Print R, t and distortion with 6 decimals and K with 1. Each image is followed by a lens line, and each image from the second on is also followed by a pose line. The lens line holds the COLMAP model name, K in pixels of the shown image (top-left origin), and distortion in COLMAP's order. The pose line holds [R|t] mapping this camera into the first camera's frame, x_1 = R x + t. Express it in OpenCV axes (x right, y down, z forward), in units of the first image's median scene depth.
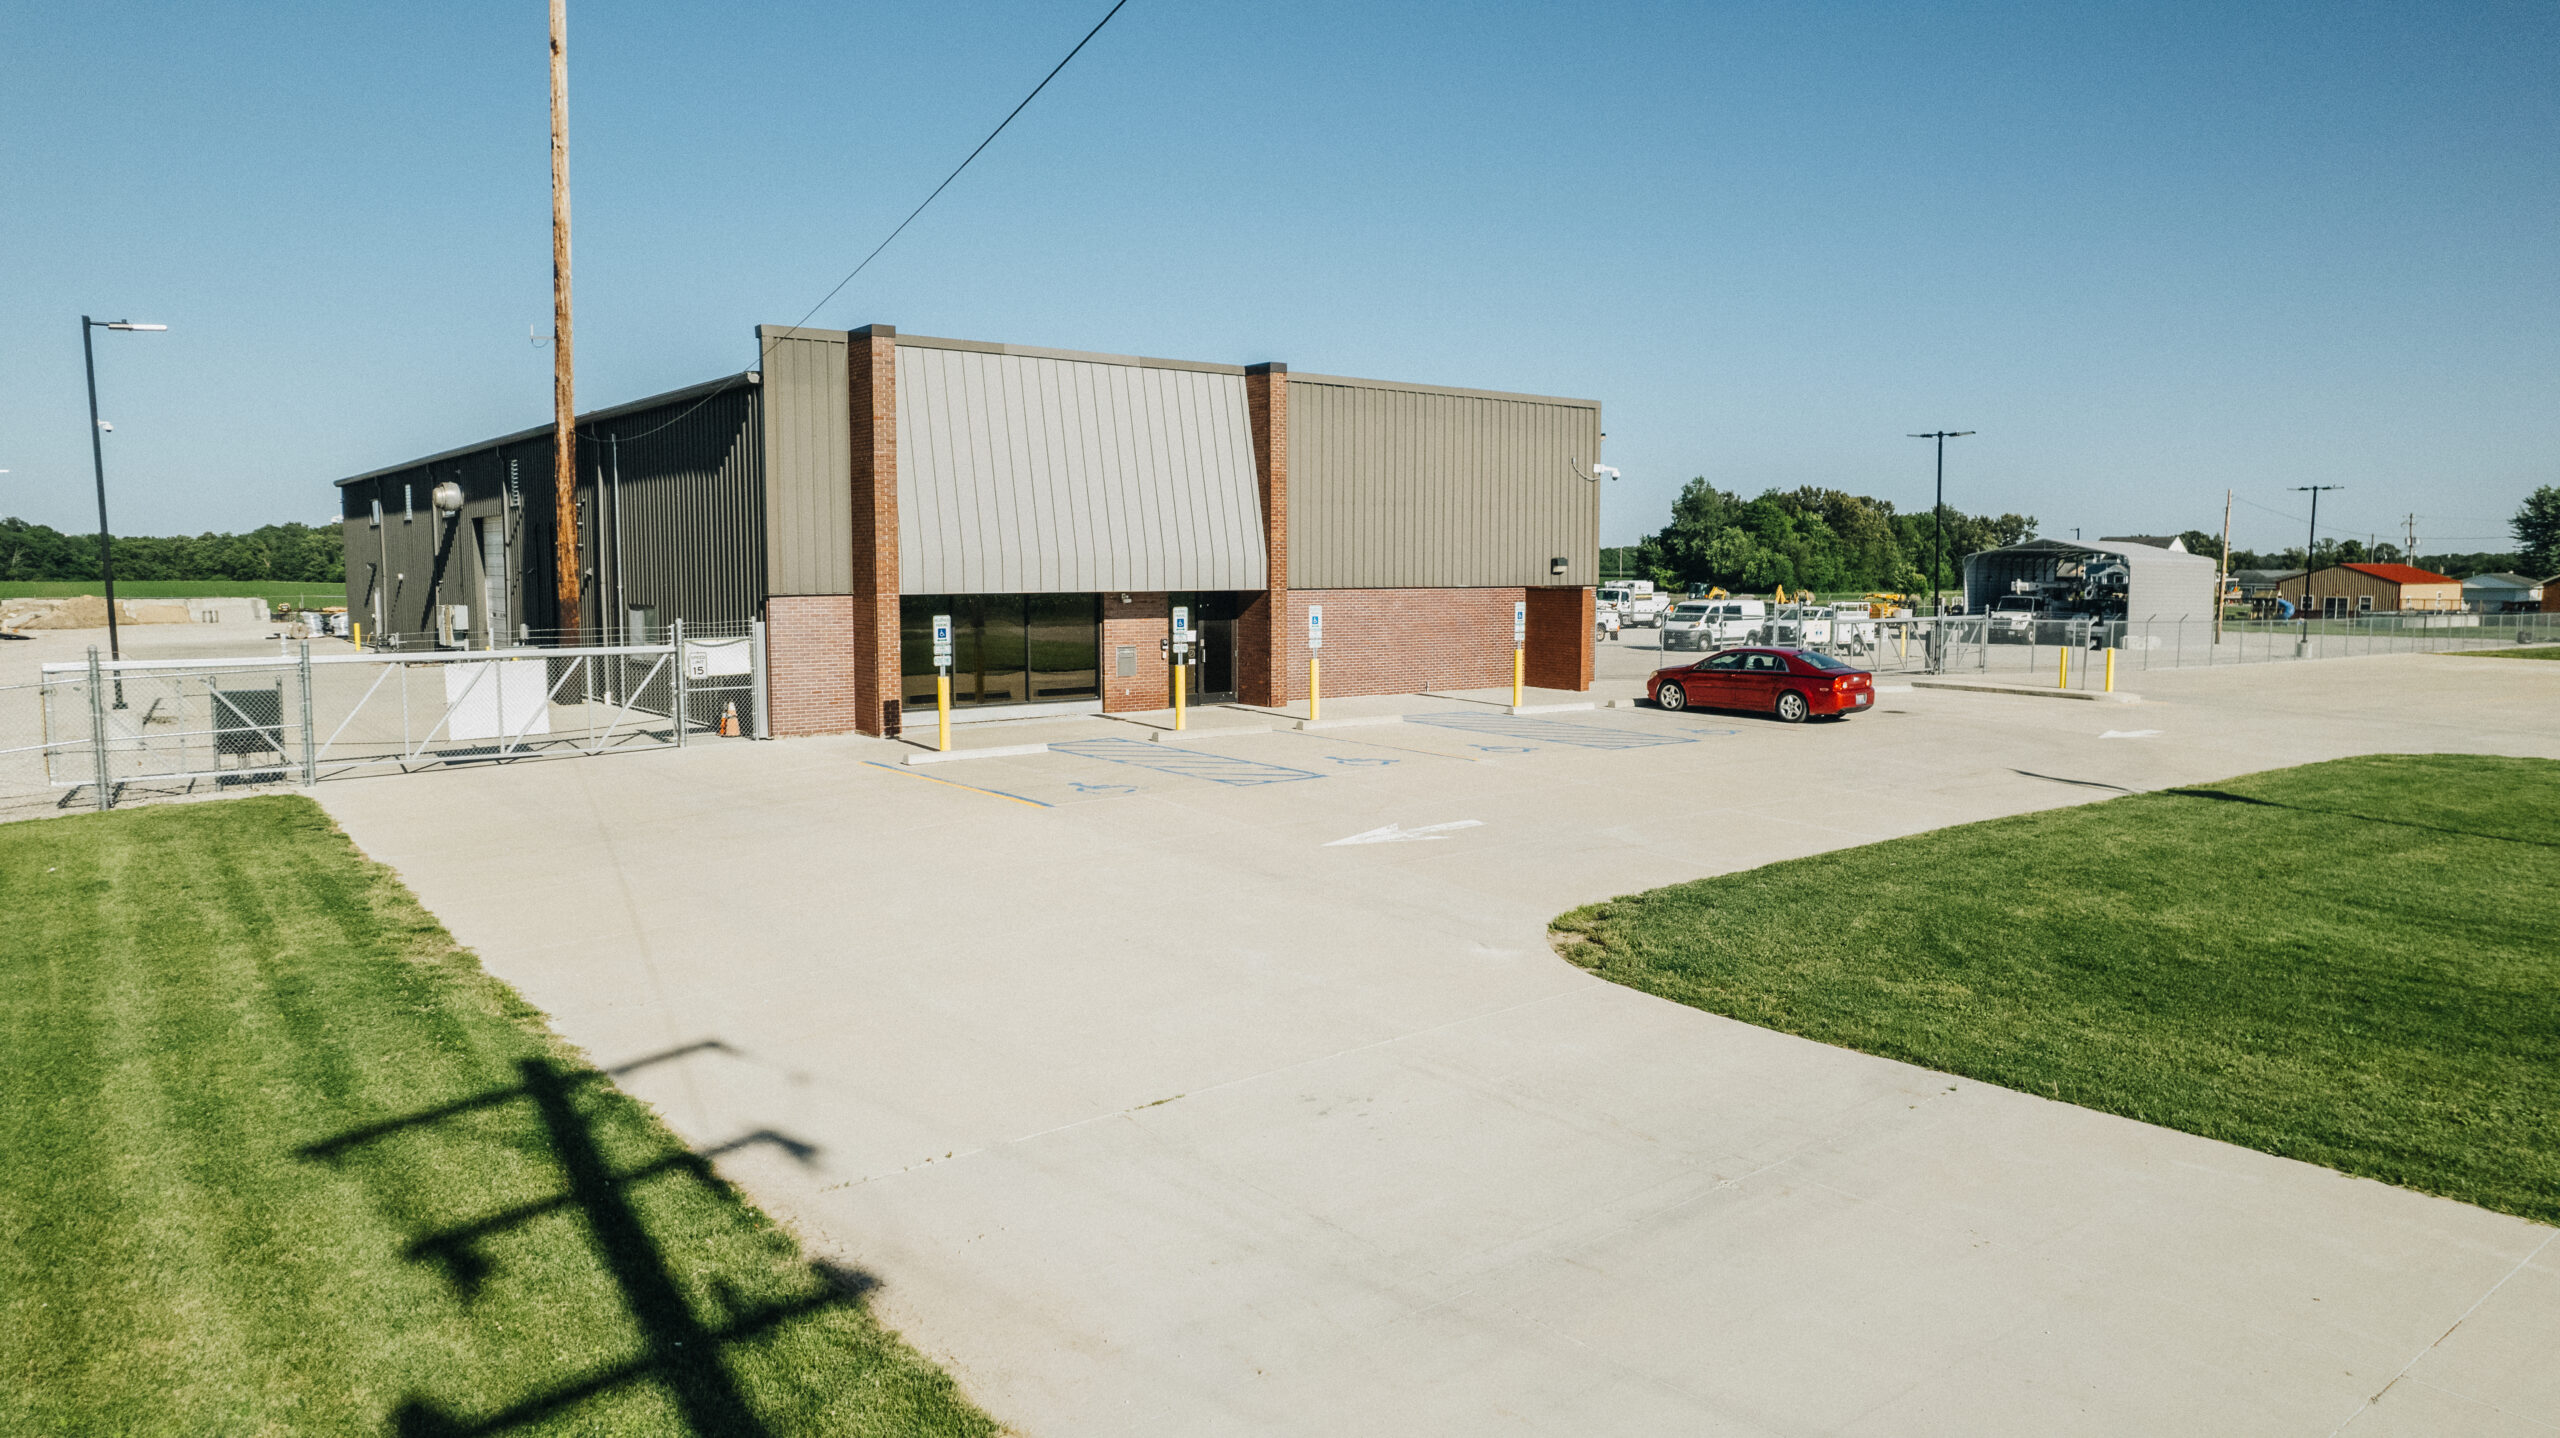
lens RADIAL K [[1637.7, 0, 1287.8], [0, 1637.7, 723.2], [0, 0, 1]] dist [-0.076276, 0.066647]
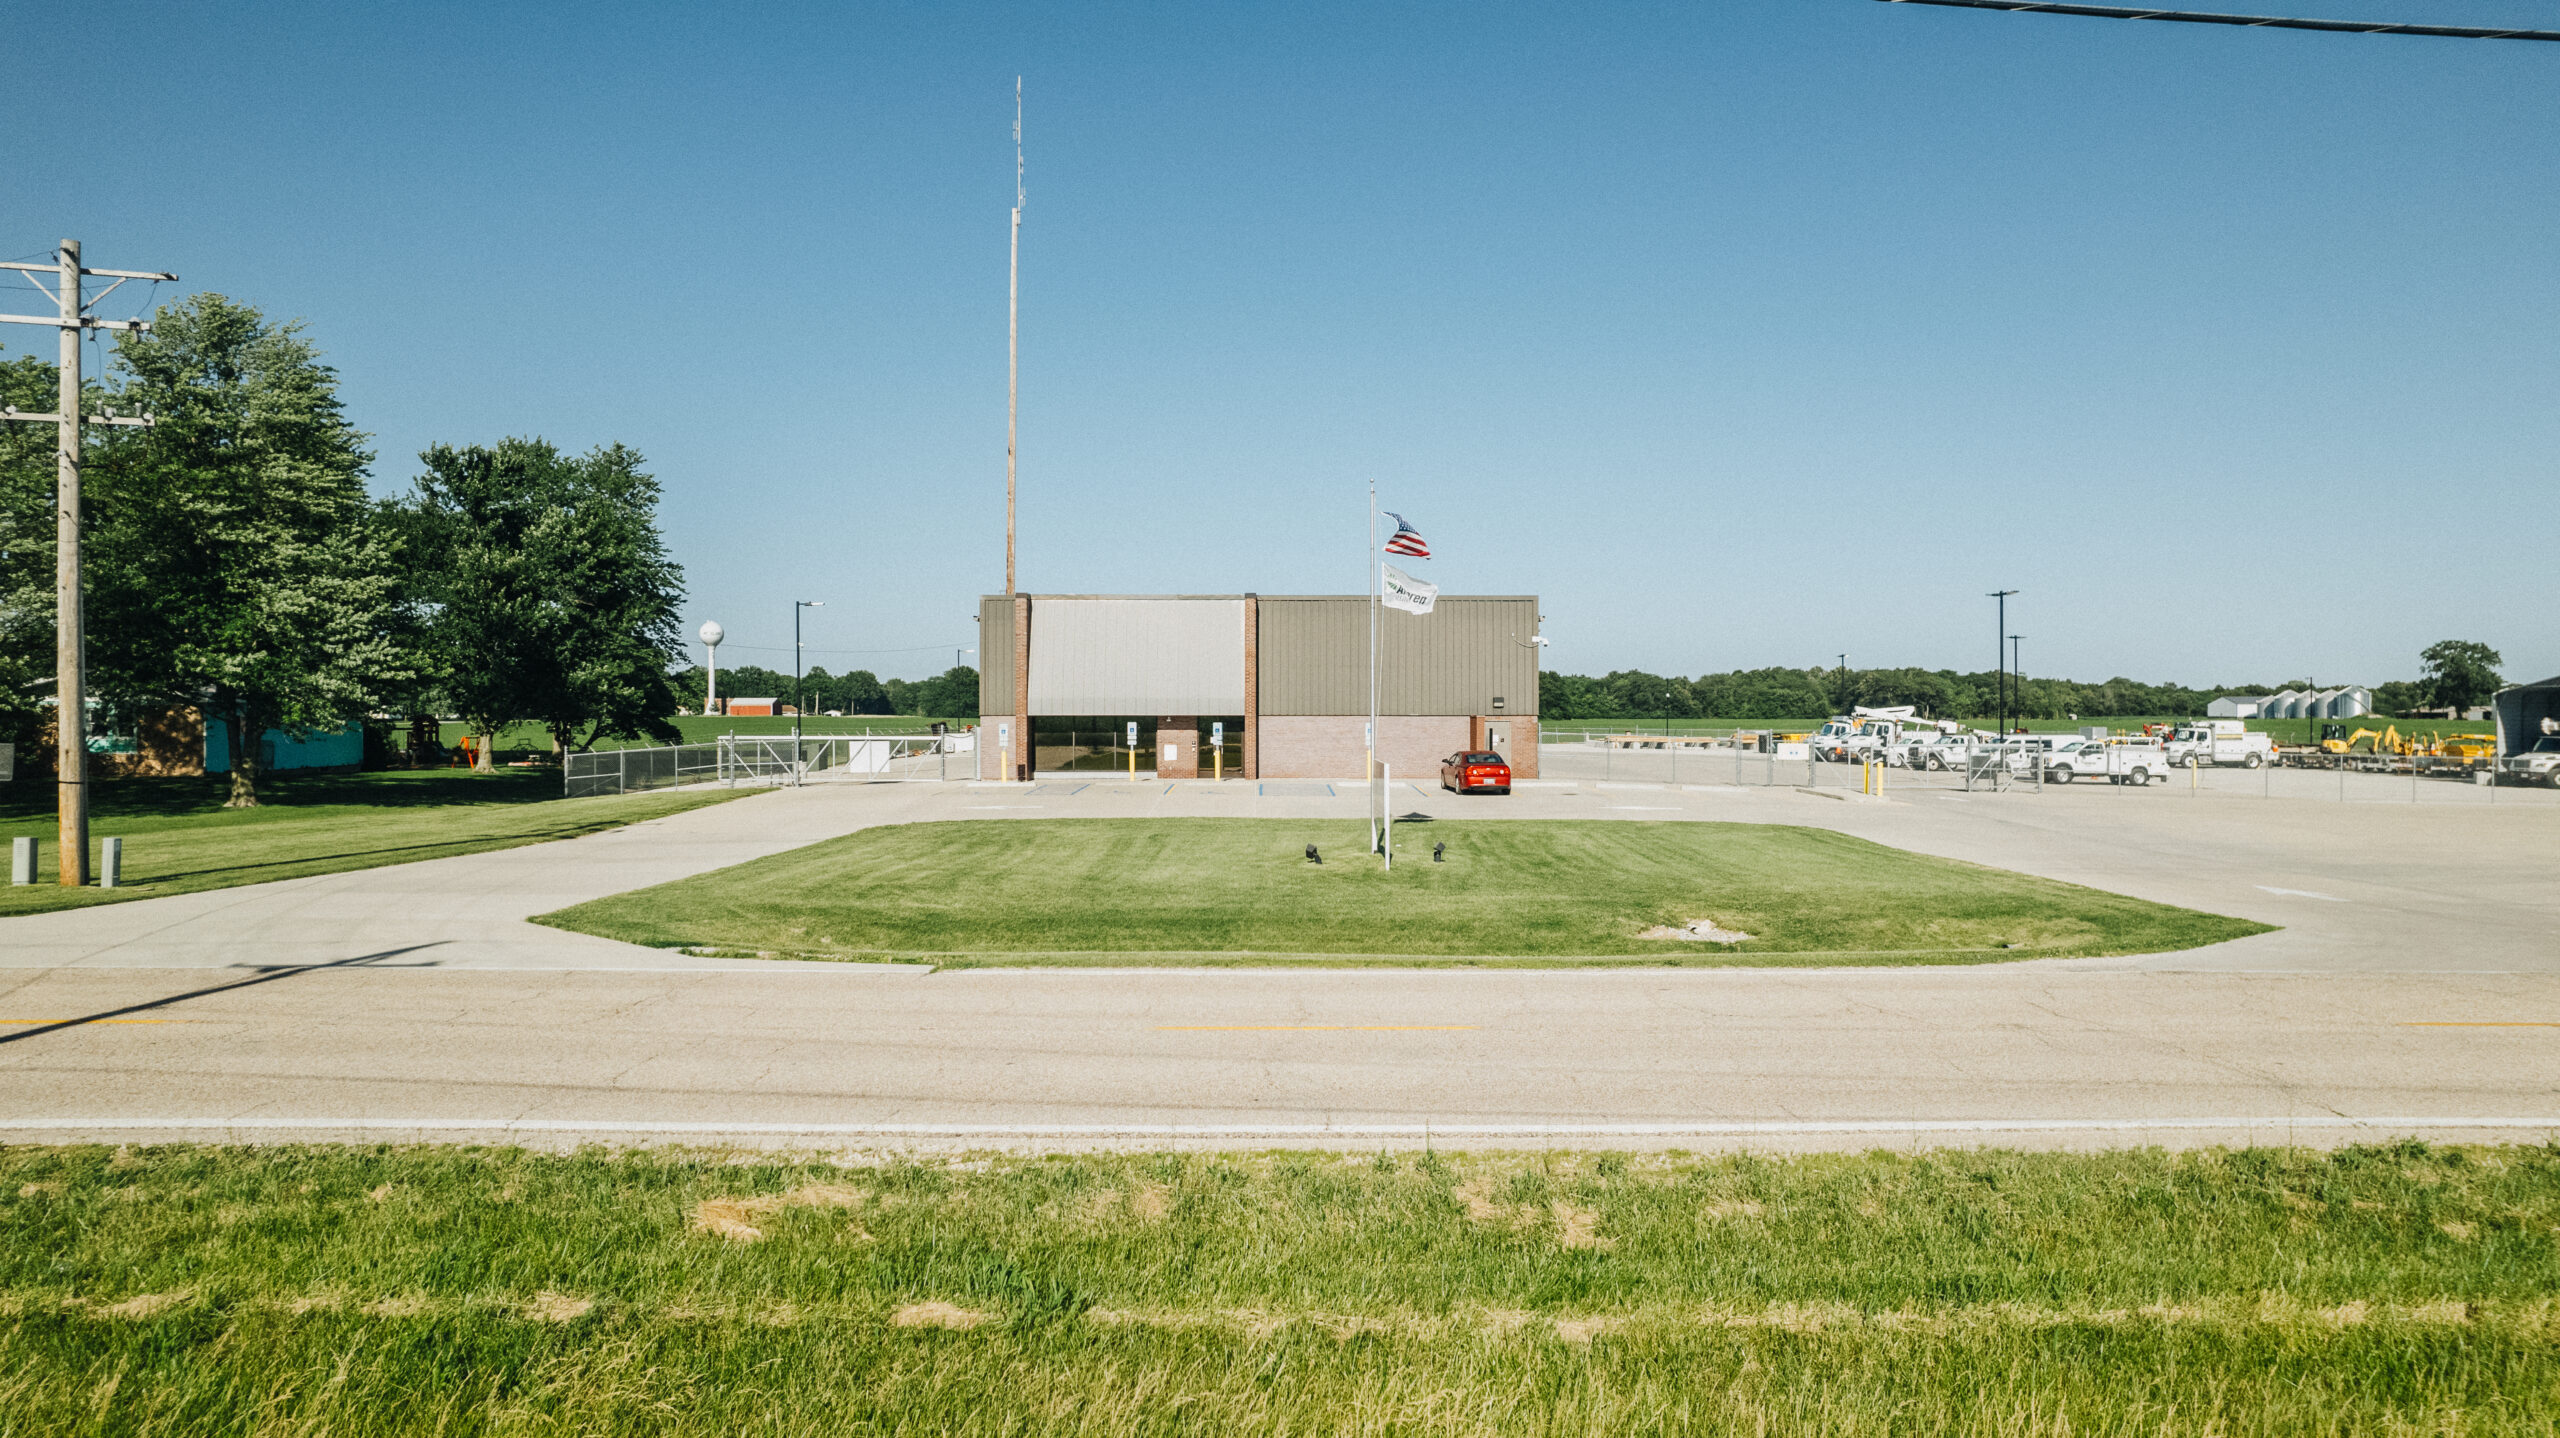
lens RADIAL K [[1637.7, 0, 1287.8], [0, 1637.7, 723.2], [0, 0, 1]] dist [-0.076276, 0.066647]
pose [[0.793557, 0.006696, -0.608460, 1.119866], [-0.059443, 0.996010, -0.066564, 0.044824], [0.605586, 0.088991, 0.790788, -0.405907]]
